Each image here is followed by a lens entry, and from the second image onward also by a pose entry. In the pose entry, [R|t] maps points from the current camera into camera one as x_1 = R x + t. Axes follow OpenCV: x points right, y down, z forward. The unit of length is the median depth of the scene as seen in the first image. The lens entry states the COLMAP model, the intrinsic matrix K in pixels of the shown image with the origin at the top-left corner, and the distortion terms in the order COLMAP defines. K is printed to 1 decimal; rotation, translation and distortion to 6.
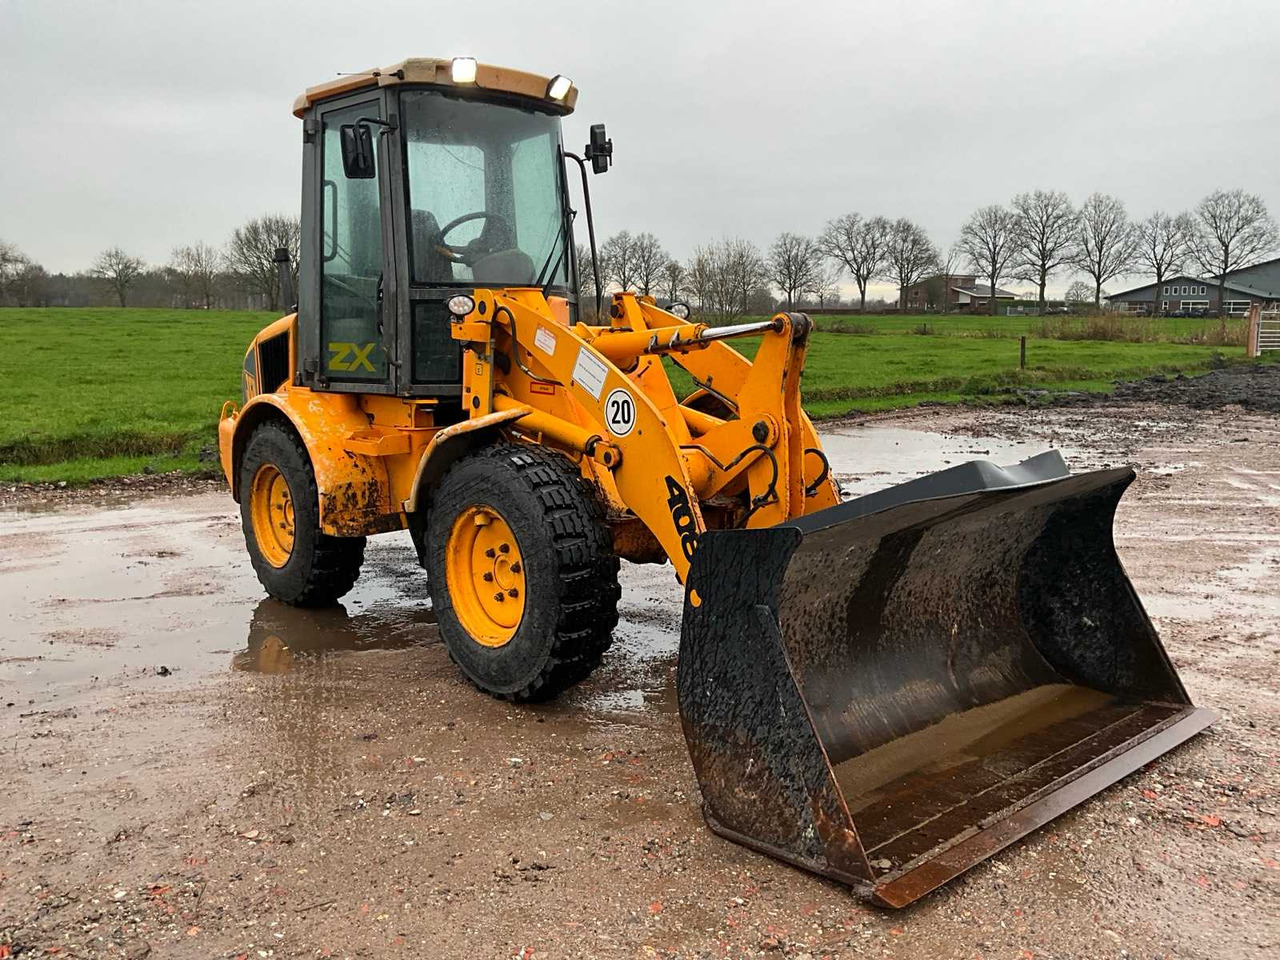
lens RADIAL K [[1074.0, 0, 640.0], [0, 1074.0, 480.0], [0, 0, 1]] dist [0.112682, -0.246148]
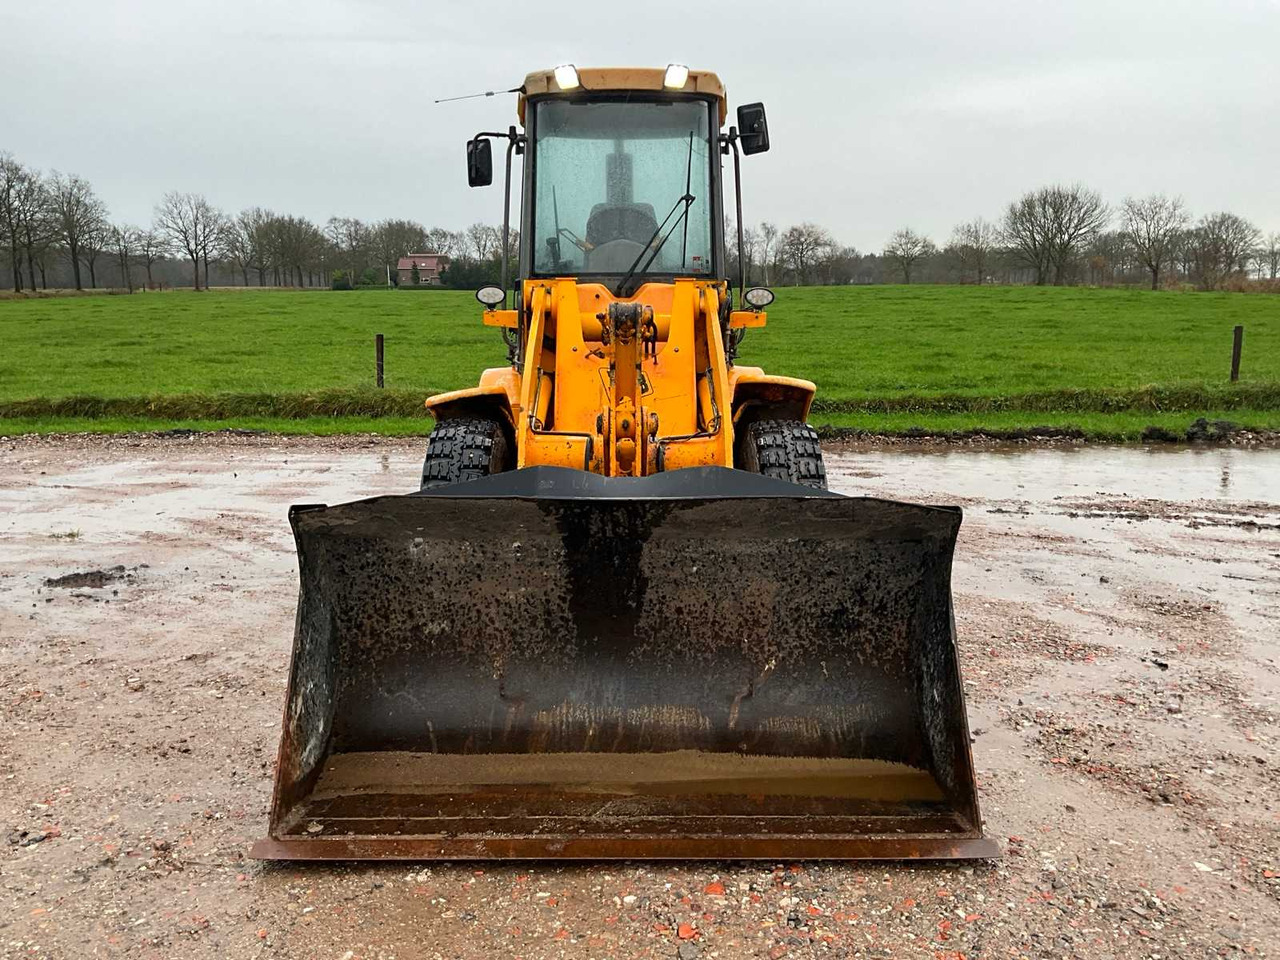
lens RADIAL K [[1074.0, 0, 640.0], [0, 1074.0, 480.0], [0, 0, 1]] dist [0.112682, -0.246148]
pose [[0.748837, 0.103114, -0.654684, 0.647459], [-0.087536, 0.994557, 0.056519, -0.042838], [0.656948, 0.014985, 0.753787, 0.232259]]
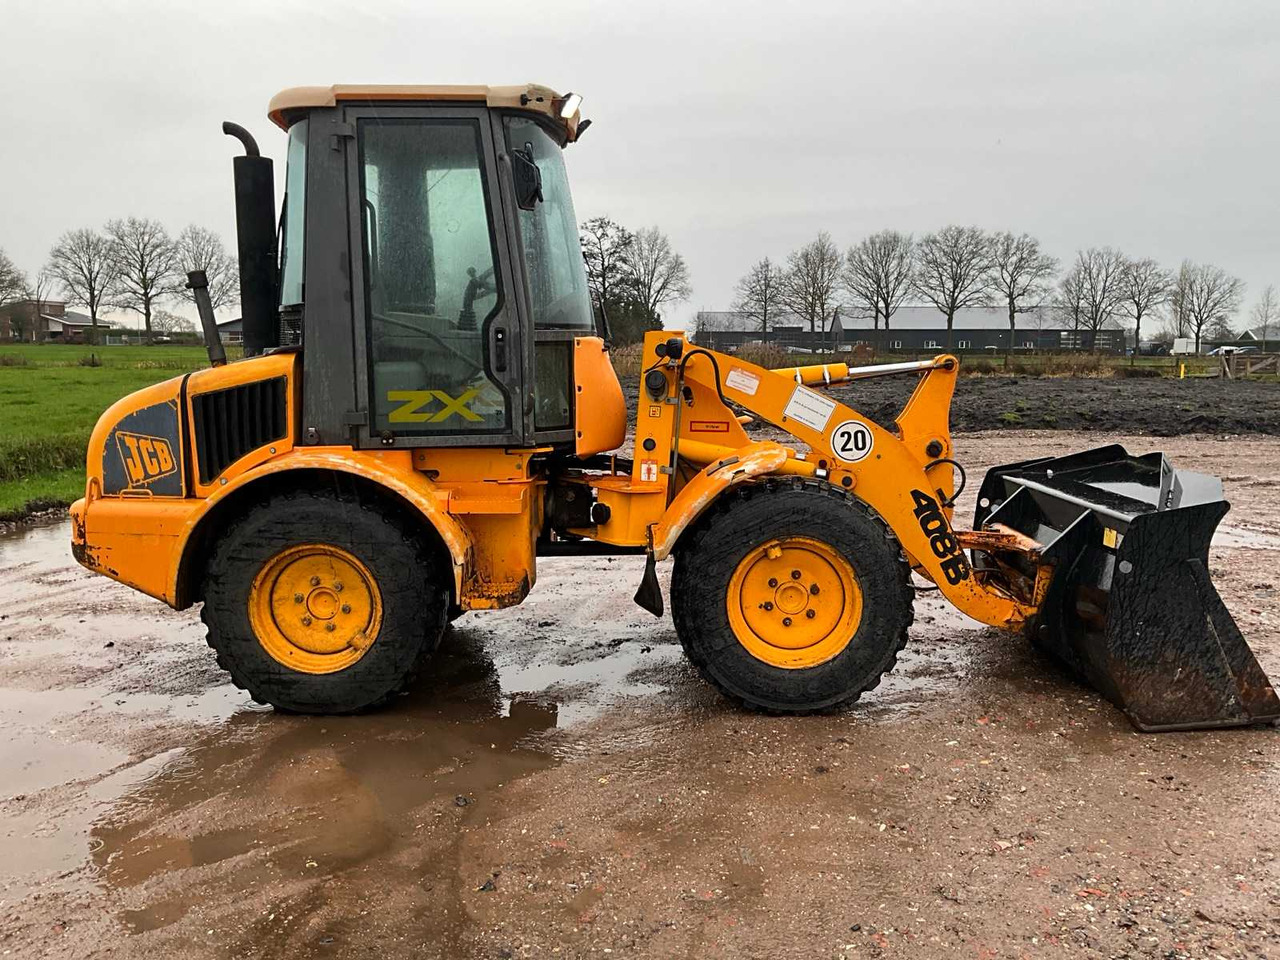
lens RADIAL K [[1074.0, 0, 640.0], [0, 1074.0, 480.0], [0, 0, 1]] dist [0.112682, -0.246148]
pose [[0.678145, -0.090476, 0.729337, -0.850965], [0.109523, 0.993753, 0.021442, -0.059595], [-0.726721, 0.065339, 0.683818, 0.315824]]
